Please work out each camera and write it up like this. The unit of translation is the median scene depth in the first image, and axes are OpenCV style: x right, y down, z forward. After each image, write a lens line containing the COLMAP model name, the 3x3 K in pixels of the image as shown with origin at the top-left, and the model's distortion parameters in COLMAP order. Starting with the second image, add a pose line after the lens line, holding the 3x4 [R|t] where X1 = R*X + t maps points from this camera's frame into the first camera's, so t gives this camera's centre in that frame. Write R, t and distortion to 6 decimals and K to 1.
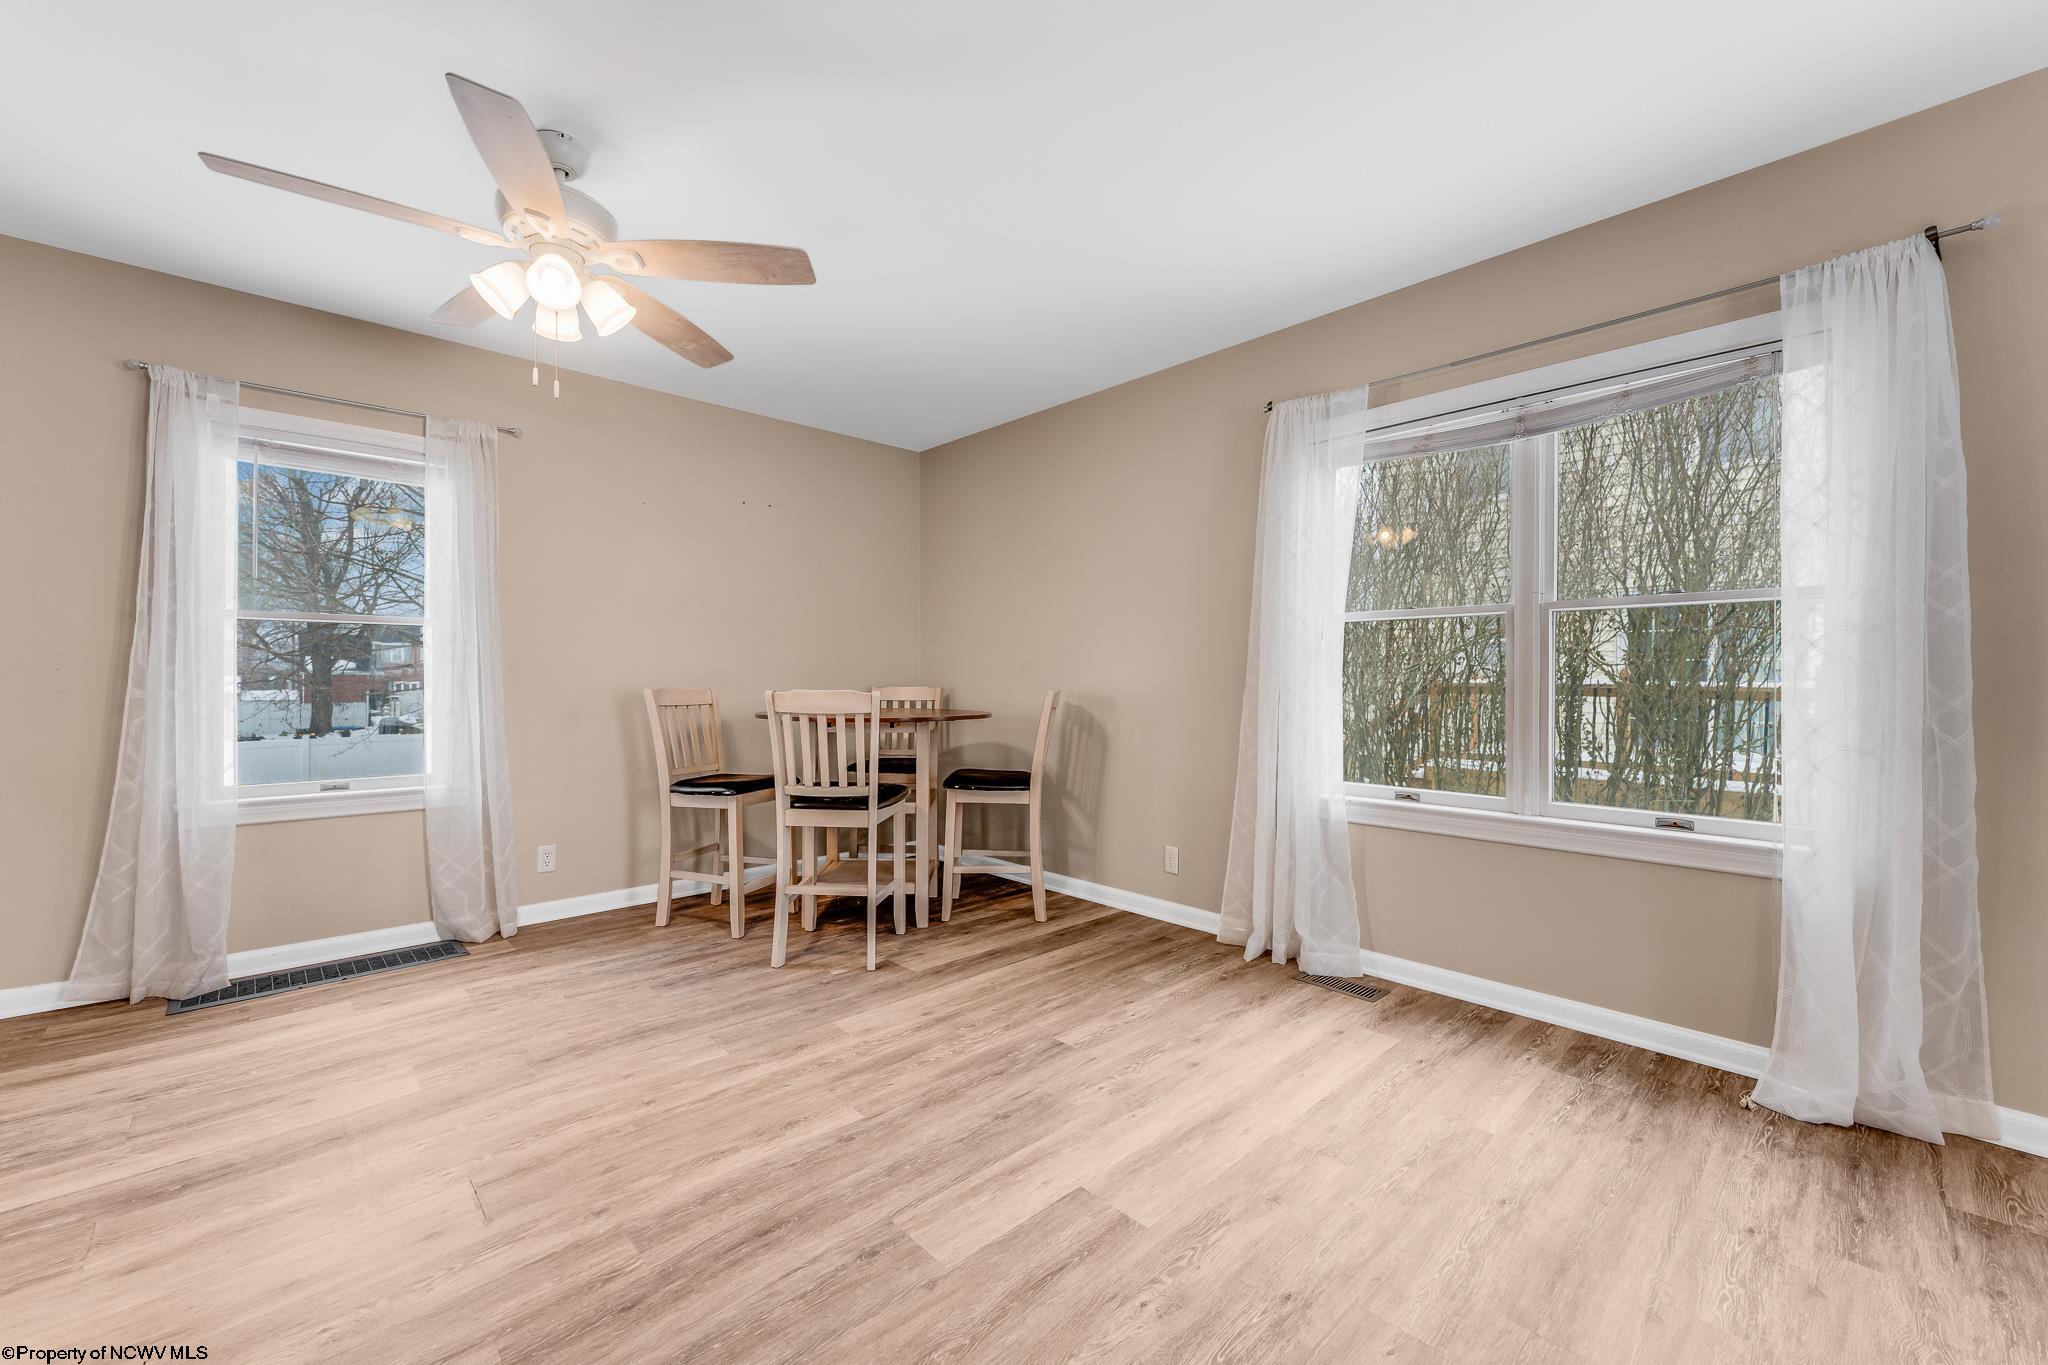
lens RADIAL K [[812.1, 0, 1011.1], [0, 812.1, 679.3], [0, 0, 1]] dist [-0.000954, -0.000689]
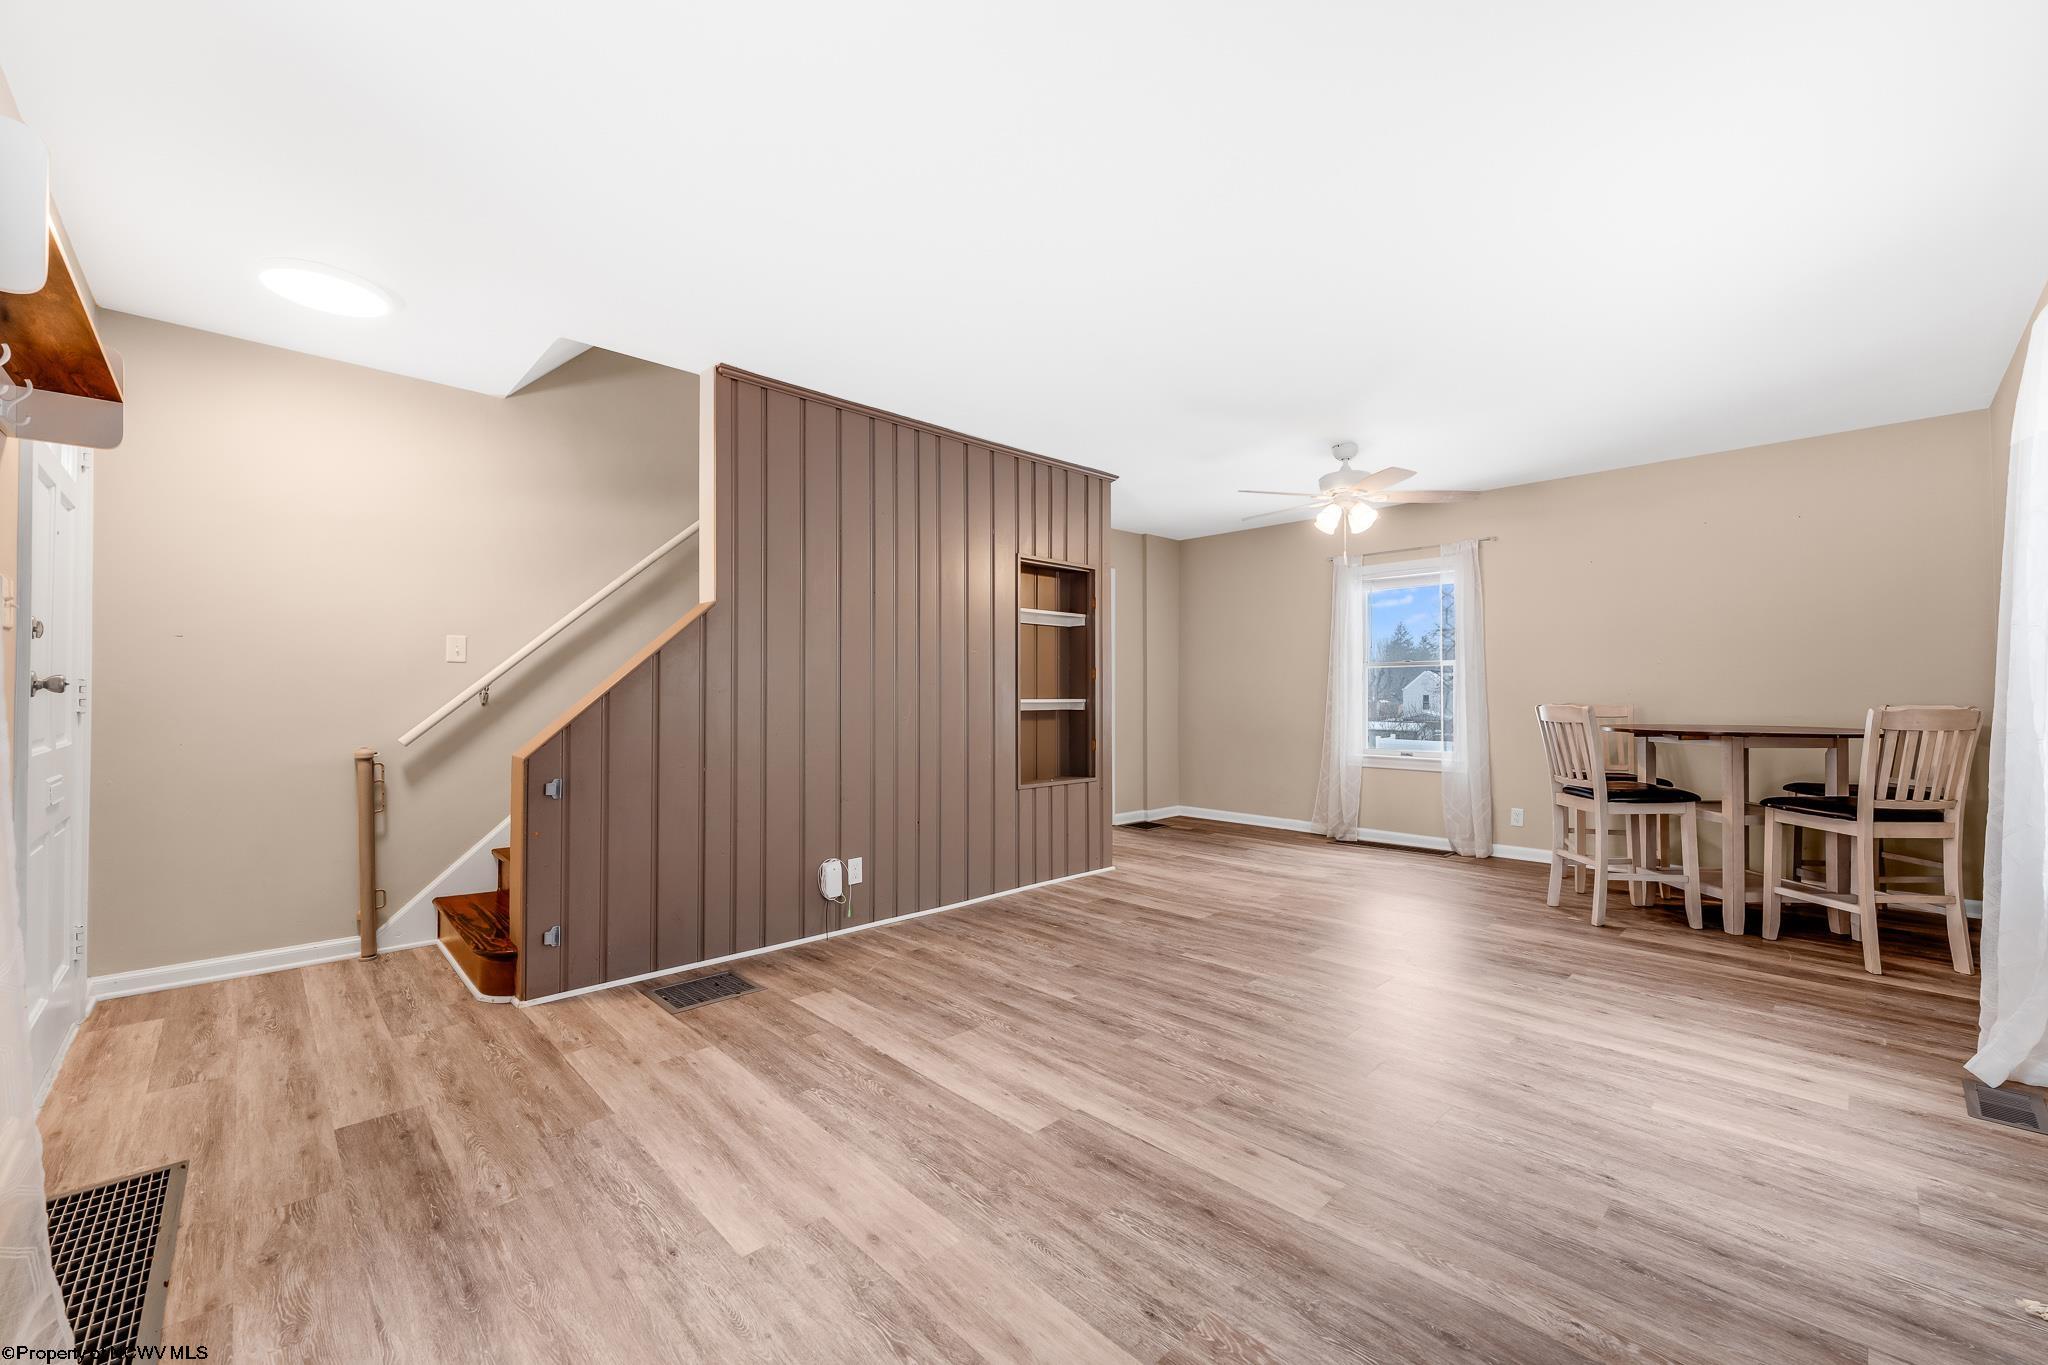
lens RADIAL K [[812.1, 0, 1016.1], [0, 812.1, 683.8], [0, 0, 1]] dist [-0.000954, -0.000689]
pose [[0.011744, -0.016078, -0.999802, 1.207641], [0.000020, 0.999871, -0.016078, -0.000150], [0.999931, 0.000169, 0.011743, 0.085700]]
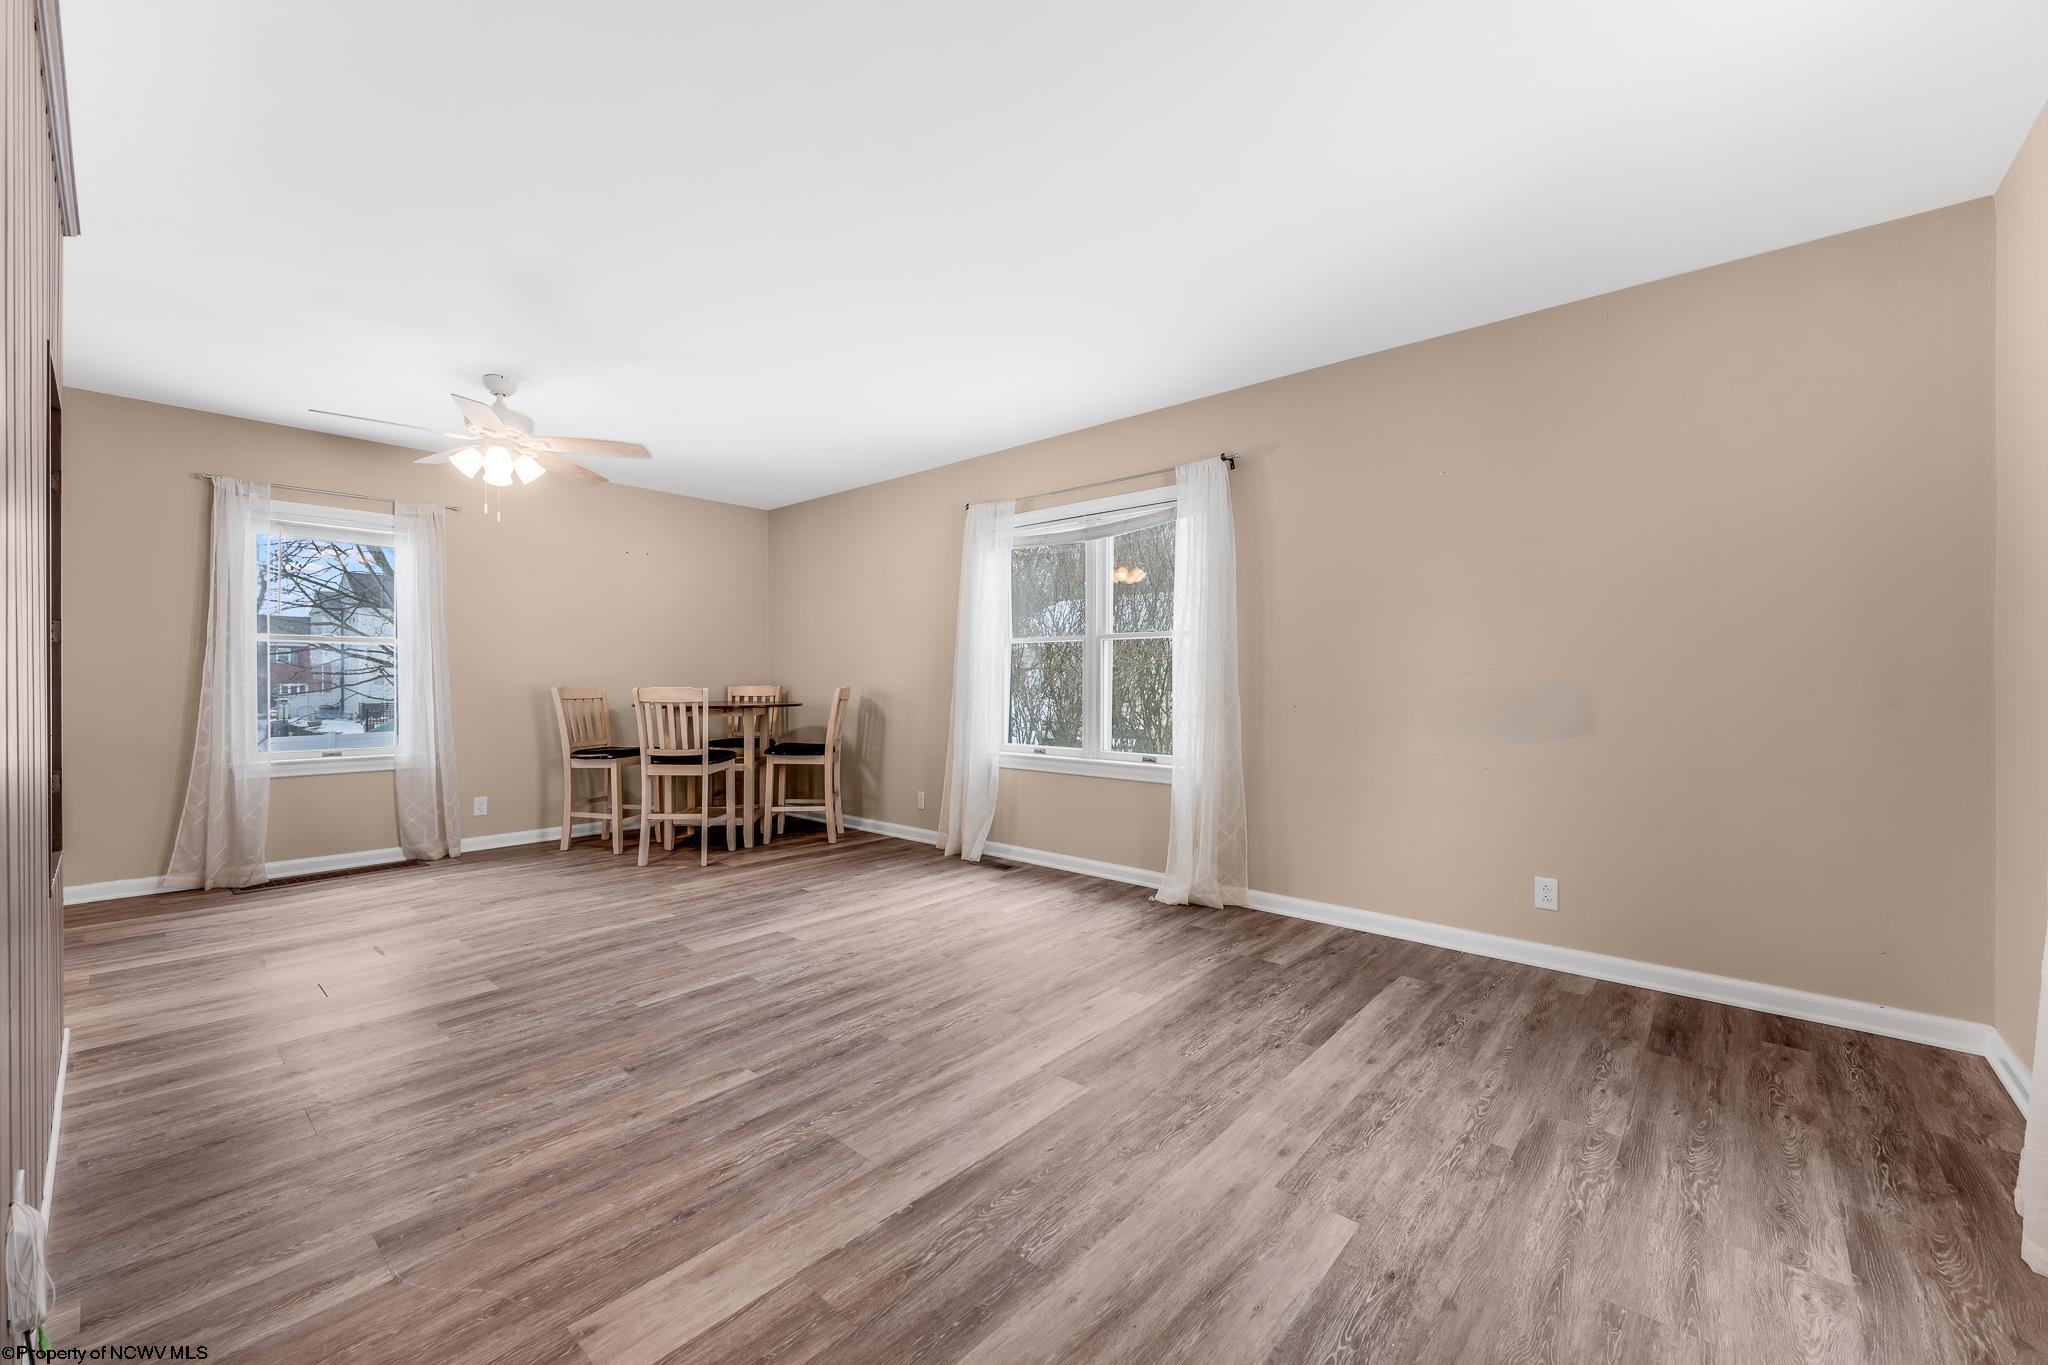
lens RADIAL K [[812.1, 0, 1012.7], [0, 812.1, 680.4], [0, 0, 1]] dist [-0.000954, -0.000689]
pose [[0.995873, -0.002191, 0.090732, 0.308386], [0.002222, 0.999998, -0.000233, 0.001756], [-0.090731, 0.000434, 0.995875, -0.675790]]
